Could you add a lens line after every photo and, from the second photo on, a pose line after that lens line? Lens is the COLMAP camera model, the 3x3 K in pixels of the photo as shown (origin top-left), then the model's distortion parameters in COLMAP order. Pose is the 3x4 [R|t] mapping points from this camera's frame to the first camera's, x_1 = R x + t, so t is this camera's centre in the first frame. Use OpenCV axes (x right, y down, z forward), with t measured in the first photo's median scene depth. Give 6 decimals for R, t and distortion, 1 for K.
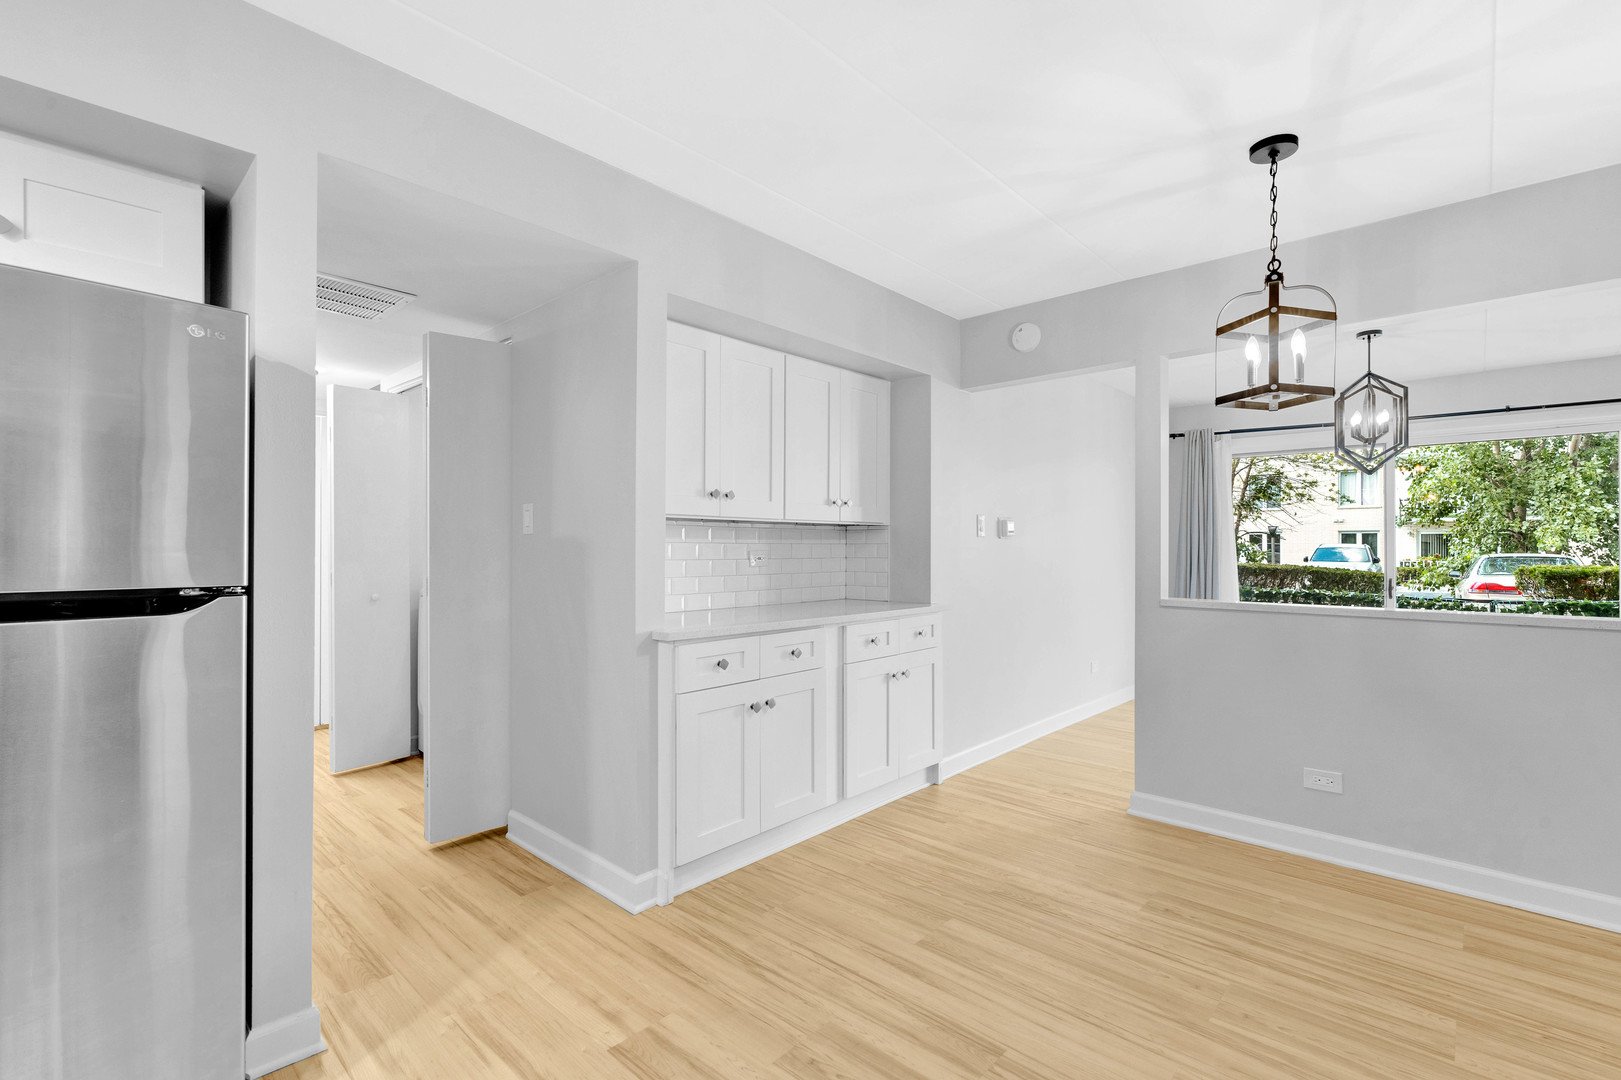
lens RADIAL K [[727.7, 0, 810.5], [0, 727.7, 540.0], [0, 0, 1]] dist [-0.003587, 0.000370]
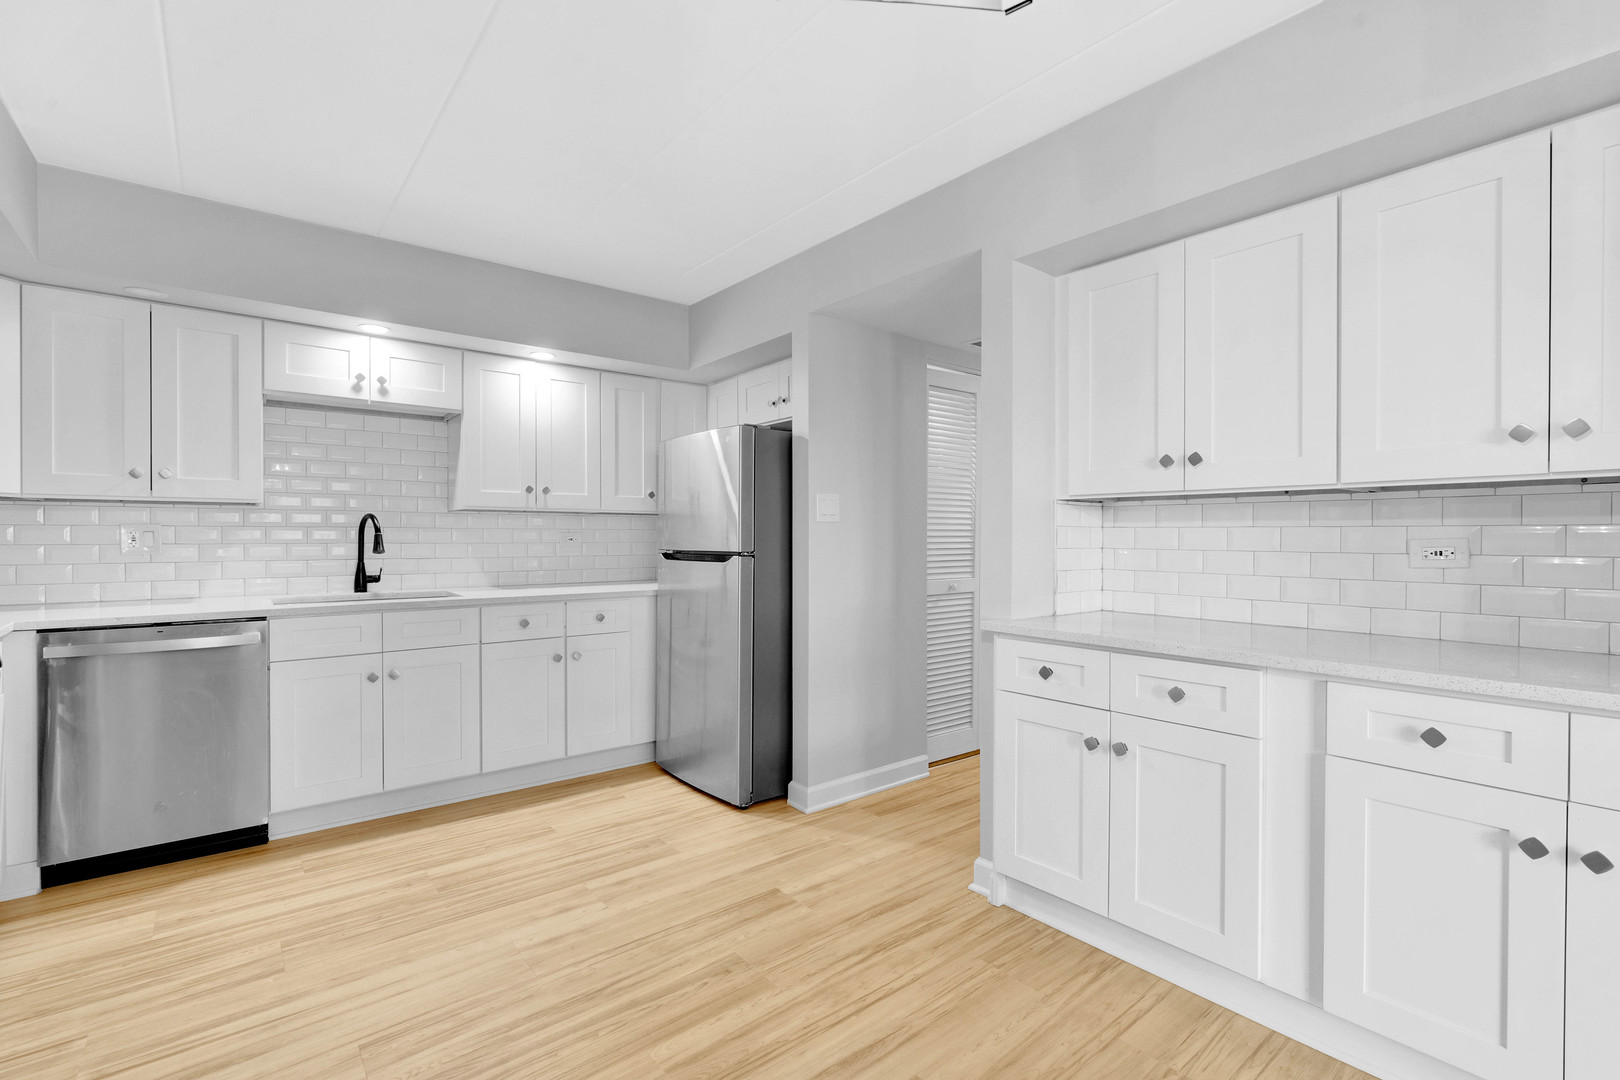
lens RADIAL K [[727.3, 0, 810.0], [0, 727.3, 540.0], [0, 0, 1]] dist [-0.003587, 0.000370]
pose [[-0.136512, 0.004249, -0.990629, 0.859296], [0.007415, 0.999967, 0.003267, 0.015156], [0.990611, -0.006900, -0.136540, 0.976266]]
